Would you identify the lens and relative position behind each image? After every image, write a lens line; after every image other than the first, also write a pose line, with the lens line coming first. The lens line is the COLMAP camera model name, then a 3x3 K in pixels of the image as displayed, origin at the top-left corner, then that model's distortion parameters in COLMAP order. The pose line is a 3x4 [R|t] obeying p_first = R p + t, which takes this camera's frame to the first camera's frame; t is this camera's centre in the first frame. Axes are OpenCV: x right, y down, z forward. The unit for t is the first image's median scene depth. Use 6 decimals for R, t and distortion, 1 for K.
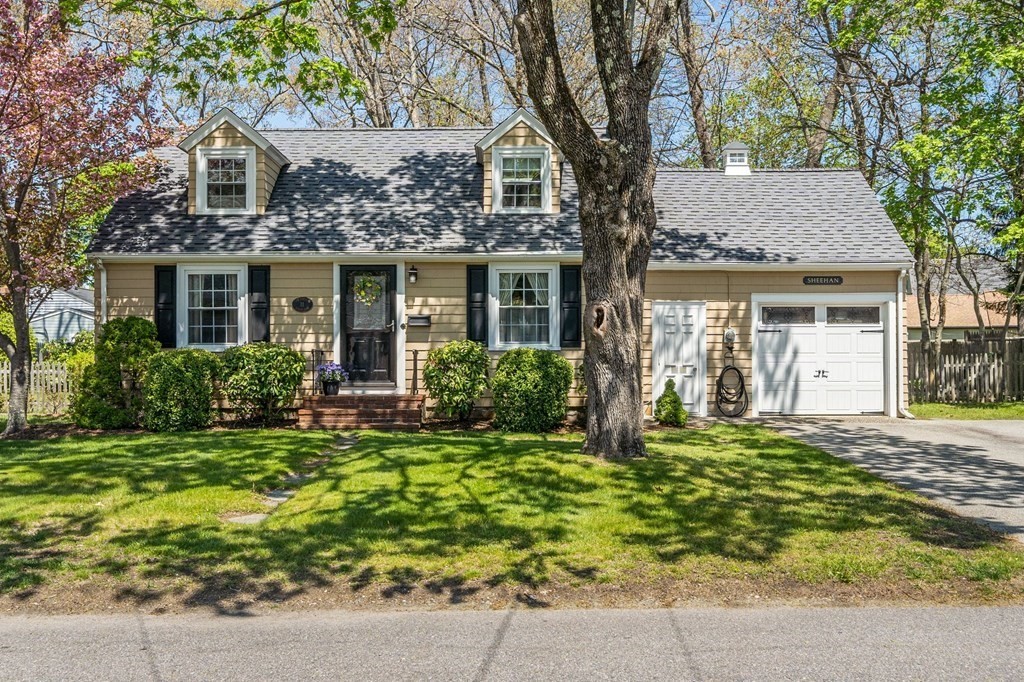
lens RADIAL K [[1027.6, 0, 512.0], [0, 1027.6, 341.0], [0, 0, 1]] dist [0.019085, 0.018206]
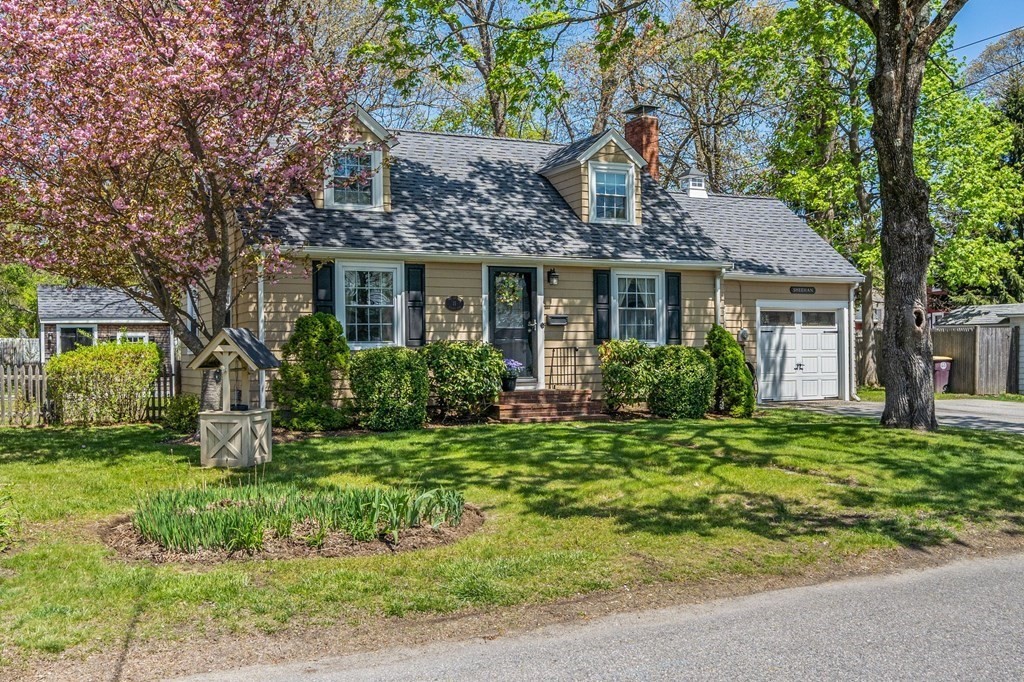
lens RADIAL K [[1027.6, 0, 512.0], [0, 1027.6, 341.0], [0, 0, 1]] dist [0.019085, 0.018206]
pose [[0.902827, -0.000270, 0.430005, -0.583577], [0.001706, 0.999994, -0.002953, 0.004964], [-0.430001, 0.003399, 0.902822, 0.051475]]
